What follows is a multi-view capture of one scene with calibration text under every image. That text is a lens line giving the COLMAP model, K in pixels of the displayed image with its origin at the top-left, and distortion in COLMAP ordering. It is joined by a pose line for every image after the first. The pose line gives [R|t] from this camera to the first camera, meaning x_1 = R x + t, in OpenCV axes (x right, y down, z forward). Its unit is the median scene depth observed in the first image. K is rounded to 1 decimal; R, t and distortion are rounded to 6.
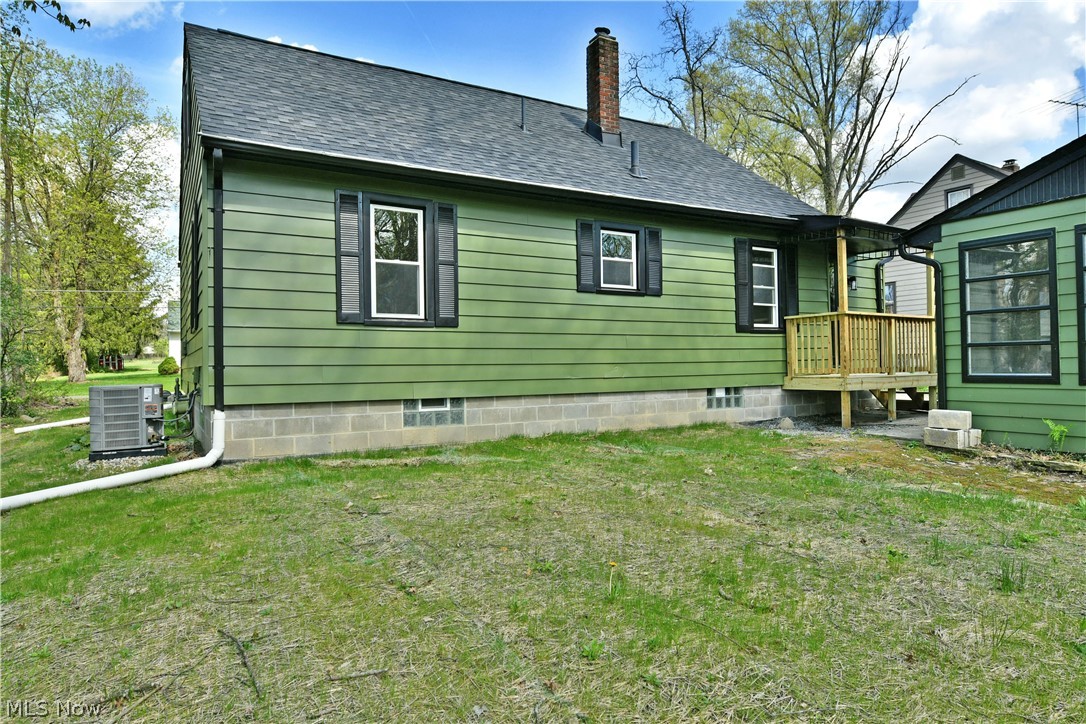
lens RADIAL K [[668.7, 0, 535.2], [0, 668.7, 357.7], [0, 0, 1]] dist [-0.005483, -0.001918]
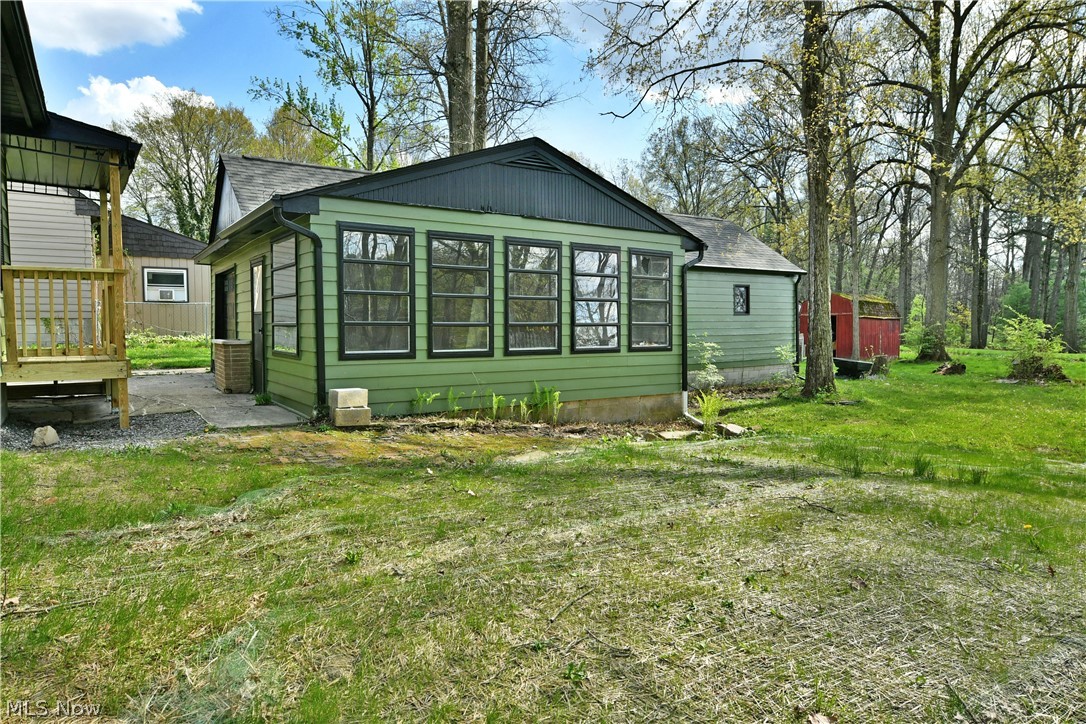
lens RADIAL K [[668.7, 0, 535.2], [0, 668.7, 357.7], [0, 0, 1]] dist [-0.005483, -0.001918]
pose [[-0.108574, -0.014857, 0.993977, -0.583076], [-0.005102, 0.999883, 0.014388, 0.024920], [-0.994075, -0.003509, -0.108637, 1.193421]]
